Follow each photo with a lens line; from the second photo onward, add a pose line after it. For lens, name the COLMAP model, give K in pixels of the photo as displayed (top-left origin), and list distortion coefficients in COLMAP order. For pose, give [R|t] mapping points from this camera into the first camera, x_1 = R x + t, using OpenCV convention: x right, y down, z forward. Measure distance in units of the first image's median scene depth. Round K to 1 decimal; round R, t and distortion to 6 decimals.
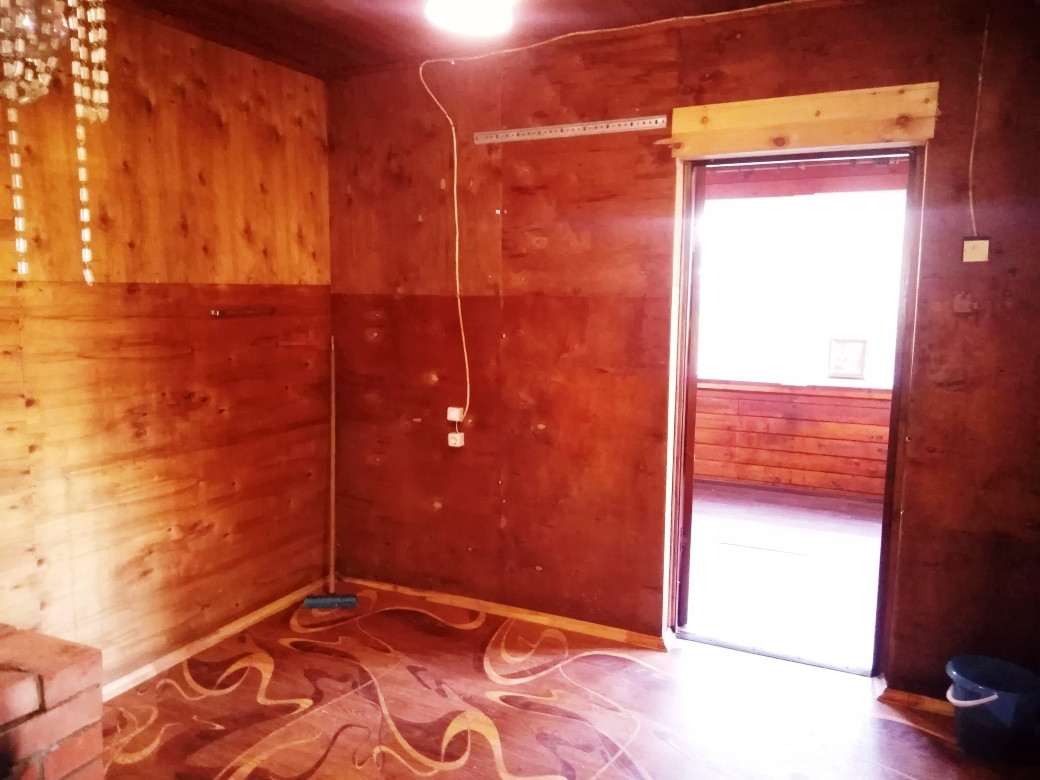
lens RADIAL K [[773.9, 0, 522.4], [0, 773.9, 389.7], [0, 0, 1]] dist [0.038155, -0.022762]
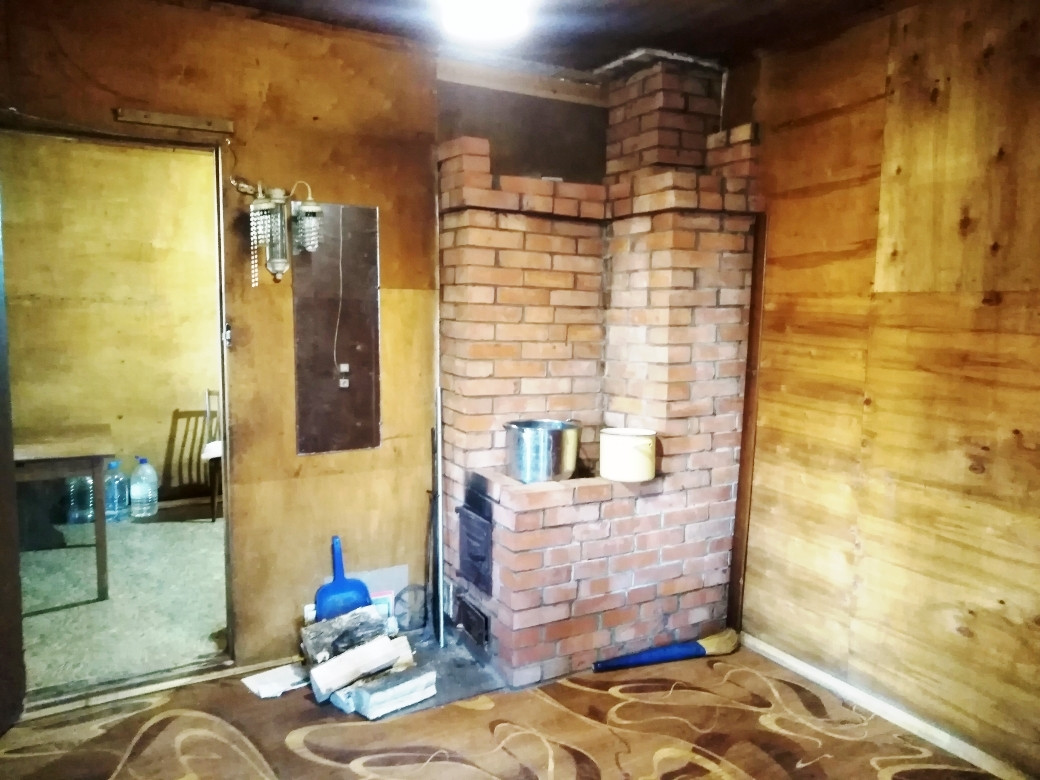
lens RADIAL K [[773.9, 0, 519.4], [0, 773.9, 393.0], [0, 0, 1]] dist [0.038155, -0.022762]
pose [[-0.572214, 0.078760, -0.816314, 0.521807], [-0.123628, 0.975719, 0.180799, -0.126423], [0.810733, 0.204375, -0.548583, 1.134548]]
